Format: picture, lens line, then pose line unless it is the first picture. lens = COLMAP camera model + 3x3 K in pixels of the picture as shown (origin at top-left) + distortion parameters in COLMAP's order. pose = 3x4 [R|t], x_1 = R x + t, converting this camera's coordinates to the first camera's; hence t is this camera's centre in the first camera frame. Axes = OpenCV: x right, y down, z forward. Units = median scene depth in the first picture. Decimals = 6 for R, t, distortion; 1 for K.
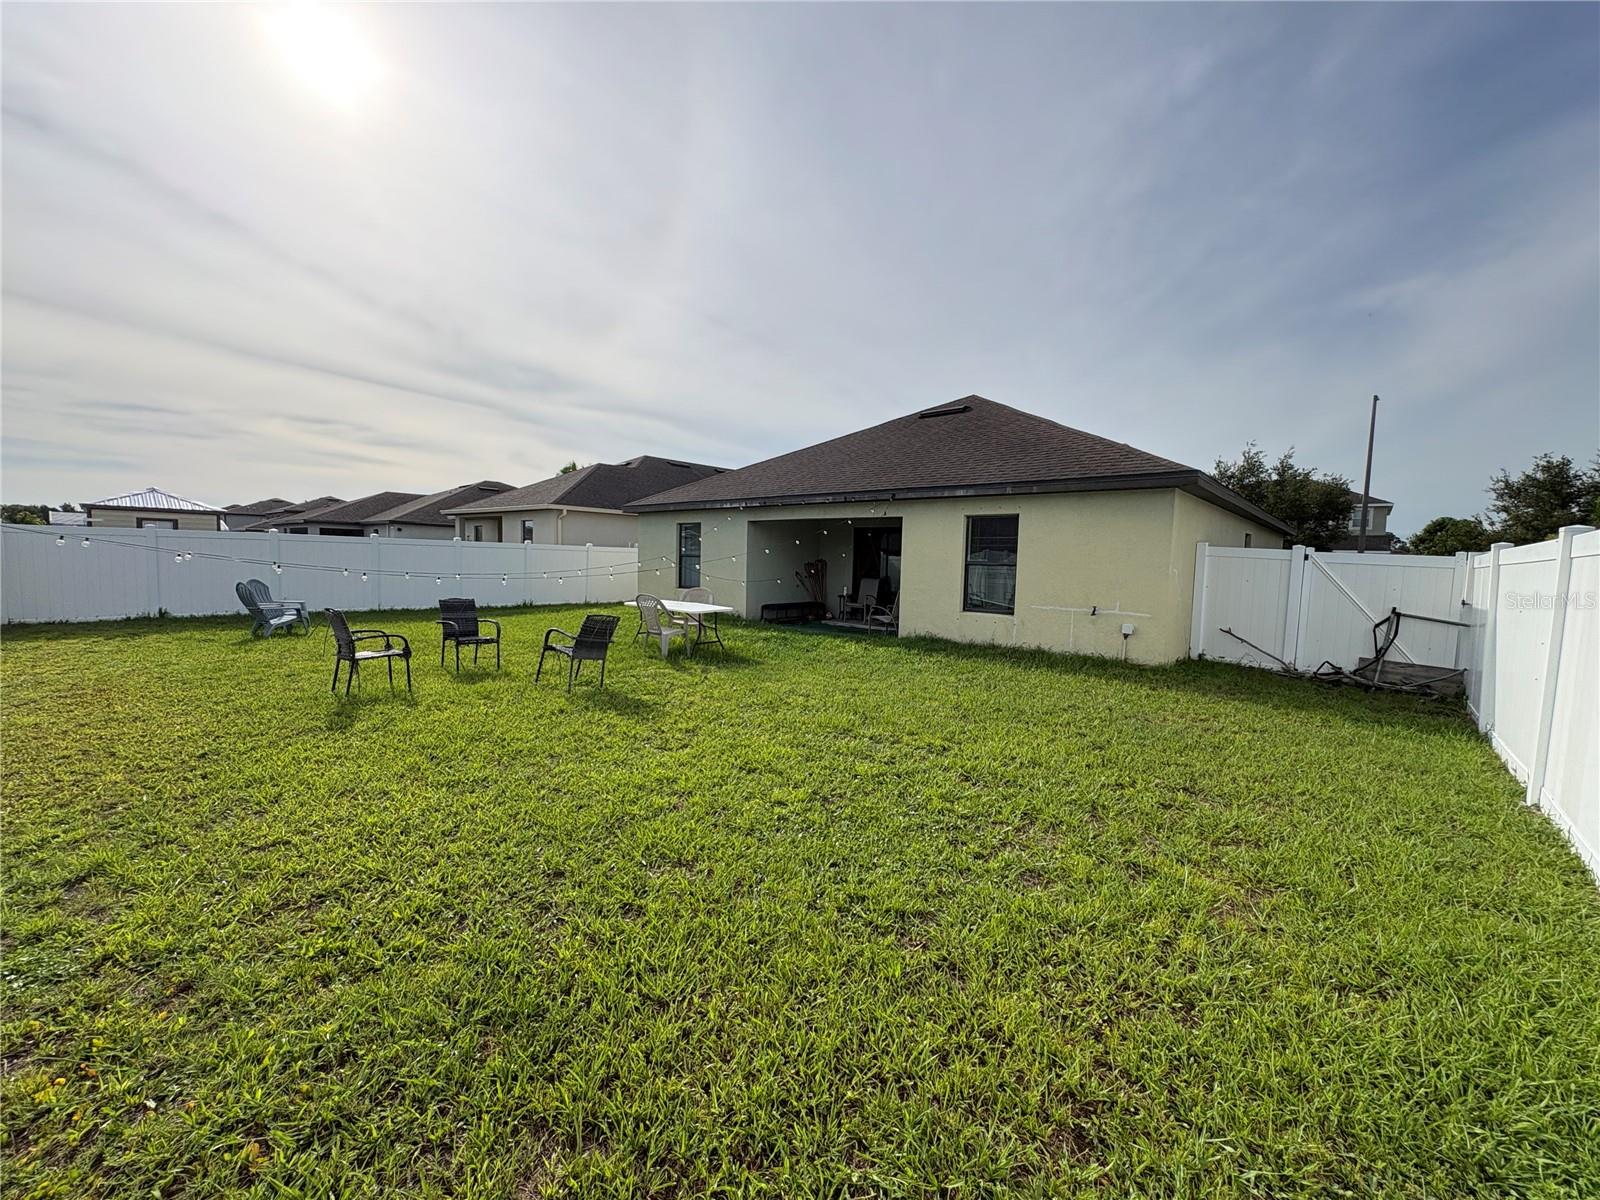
lens RADIAL K [[638.7, 0, 798.9], [0, 638.7, 606.1], [0, 0, 1]] dist [0.000680, -0.000159]
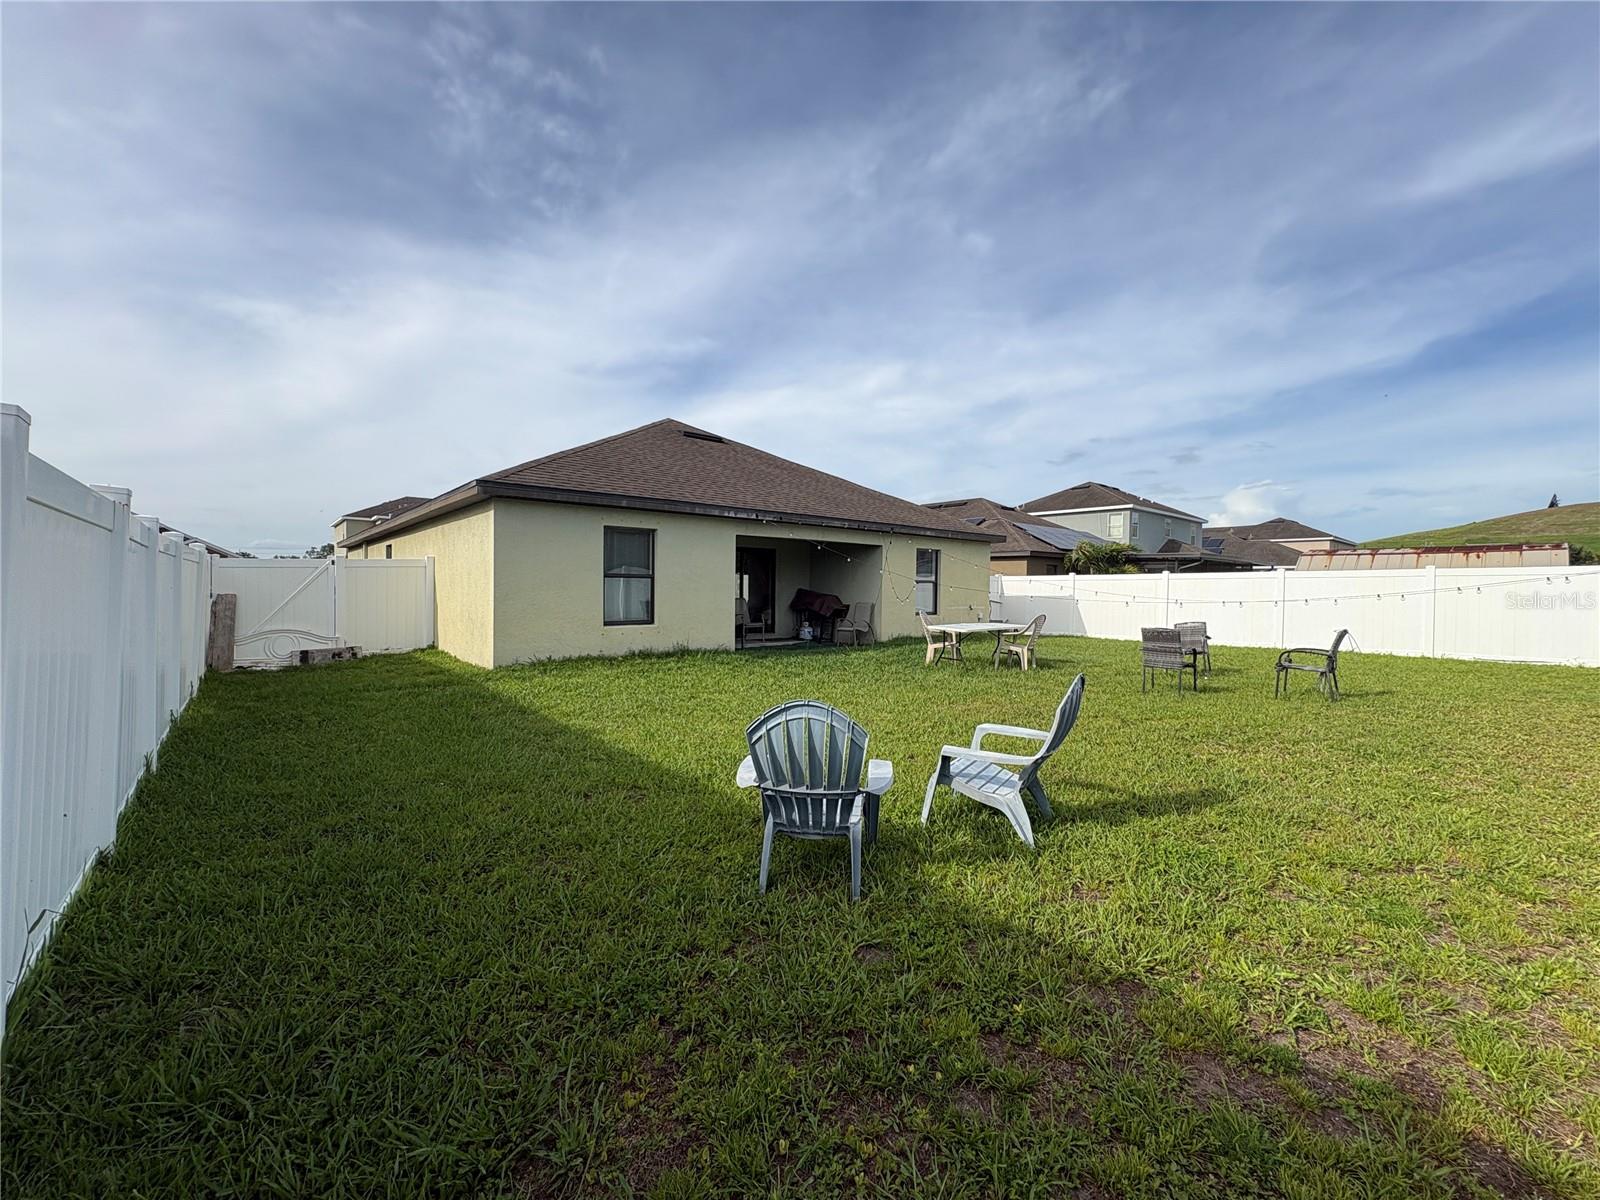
lens RADIAL K [[638.7, 0, 798.9], [0, 638.7, 606.1], [0, 0, 1]] dist [0.000680, -0.000159]
pose [[0.147473, -0.064053, 0.986990, -0.911363], [0.053554, 0.996954, 0.056698, -0.082827], [-0.987615, 0.044496, 0.150454, 0.799245]]
